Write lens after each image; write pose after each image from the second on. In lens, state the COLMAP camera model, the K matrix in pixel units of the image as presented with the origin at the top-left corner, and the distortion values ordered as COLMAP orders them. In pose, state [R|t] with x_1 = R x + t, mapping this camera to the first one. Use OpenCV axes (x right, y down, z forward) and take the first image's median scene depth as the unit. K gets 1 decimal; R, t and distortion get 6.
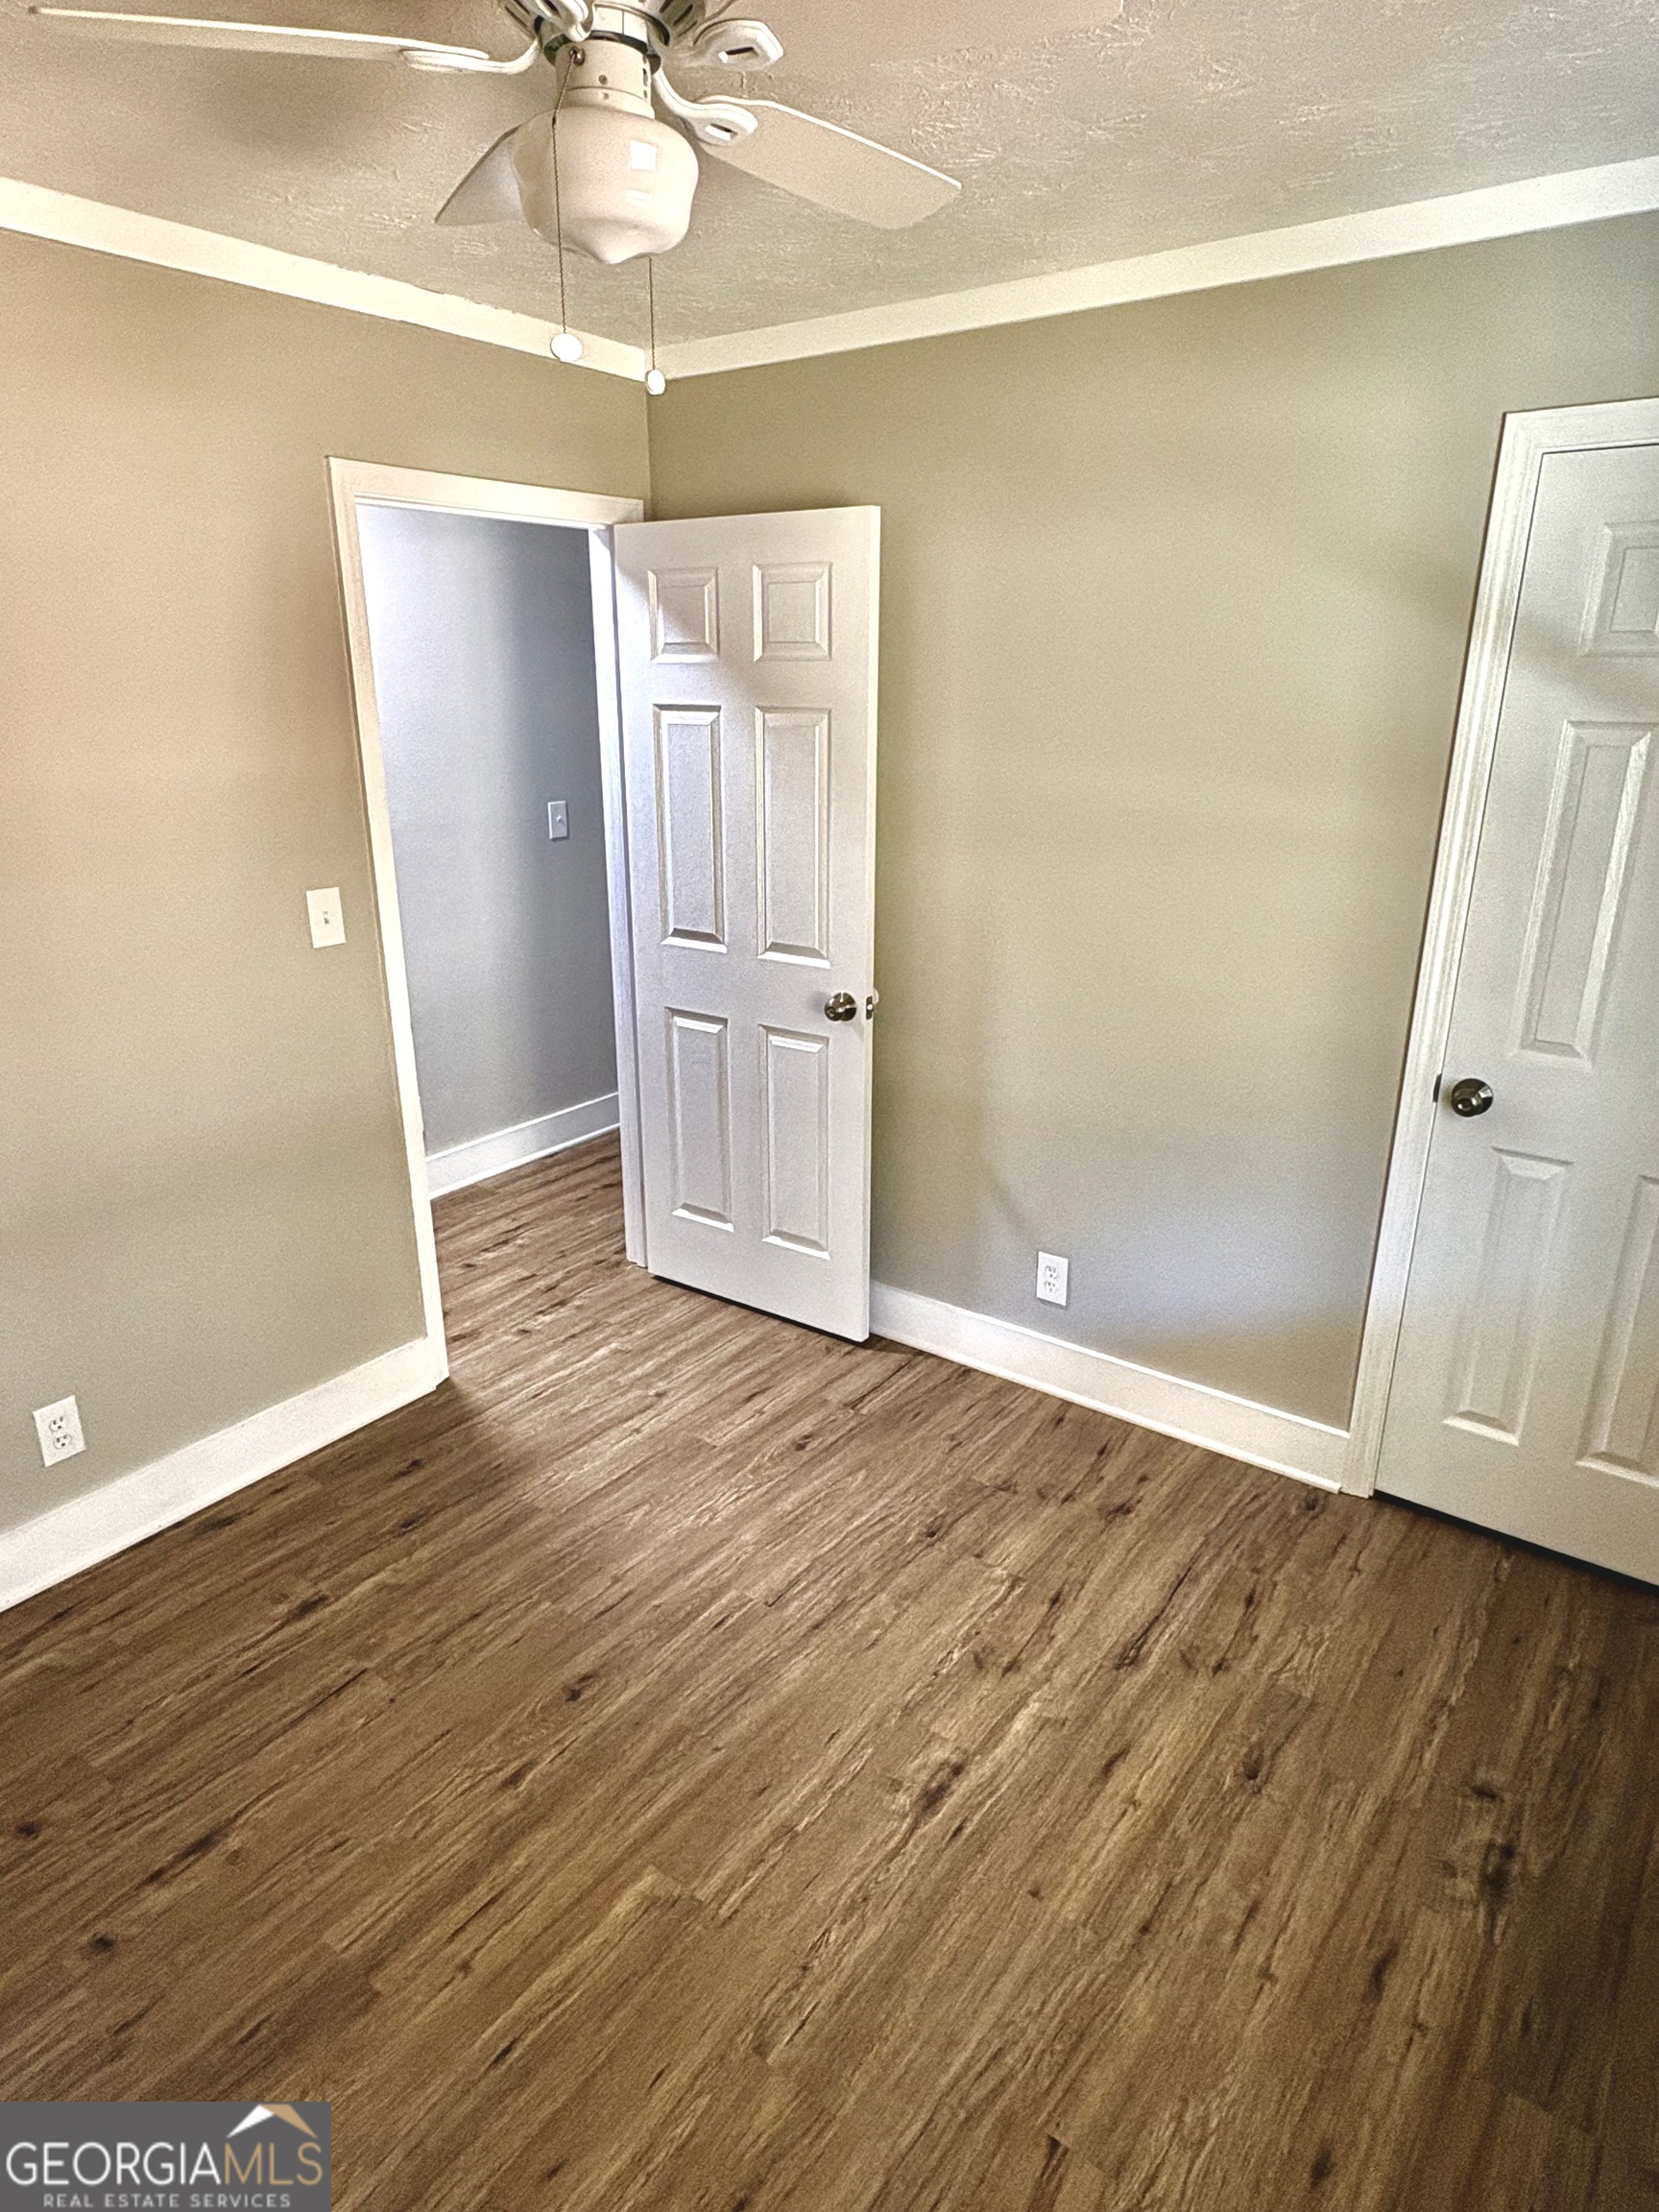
lens RADIAL K [[1285.8, 0, 829.5], [0, 1285.8, 1106.0], [0, 0, 1]] dist [0.000211, 0.001286]
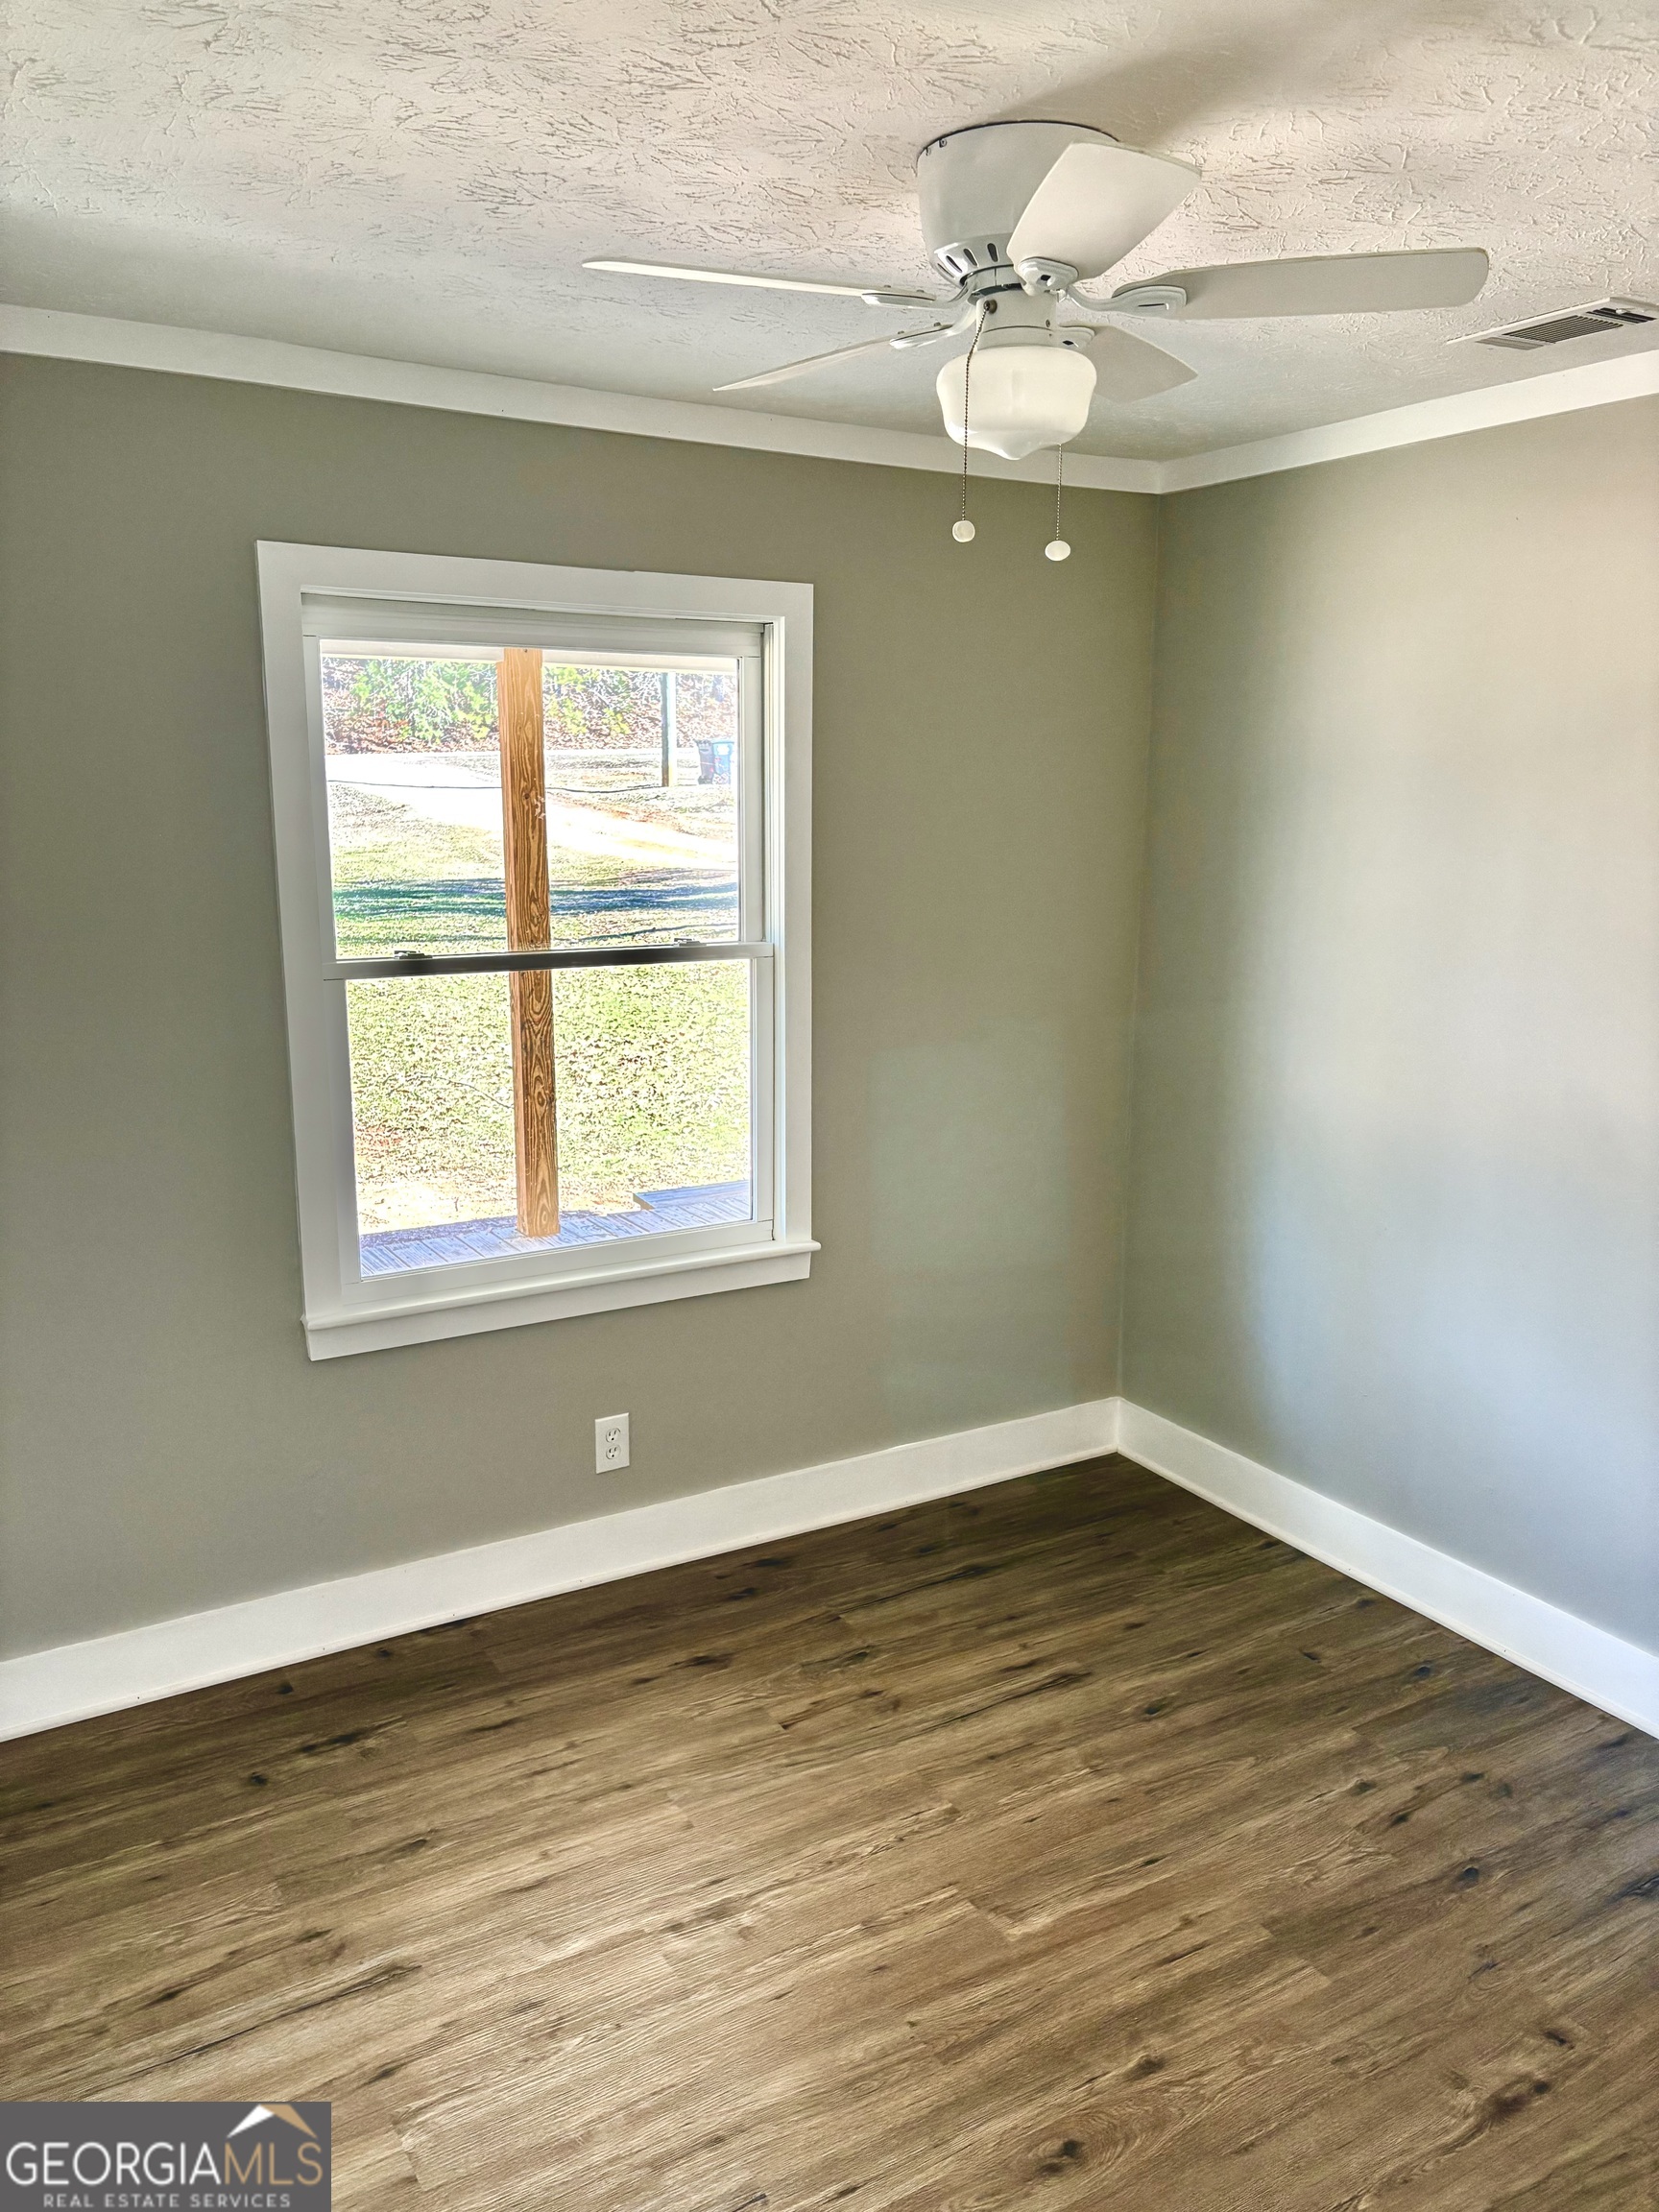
lens RADIAL K [[1671.7, 0, 829.5], [0, 1671.7, 1106.0], [0, 0, 1]] dist [0.036268, -0.026463]
pose [[-0.925950, -0.084501, 0.368070, -0.424973], [0.109617, 0.872543, 0.476081, -0.604413], [-0.361386, 0.481175, -0.798668, 1.739164]]
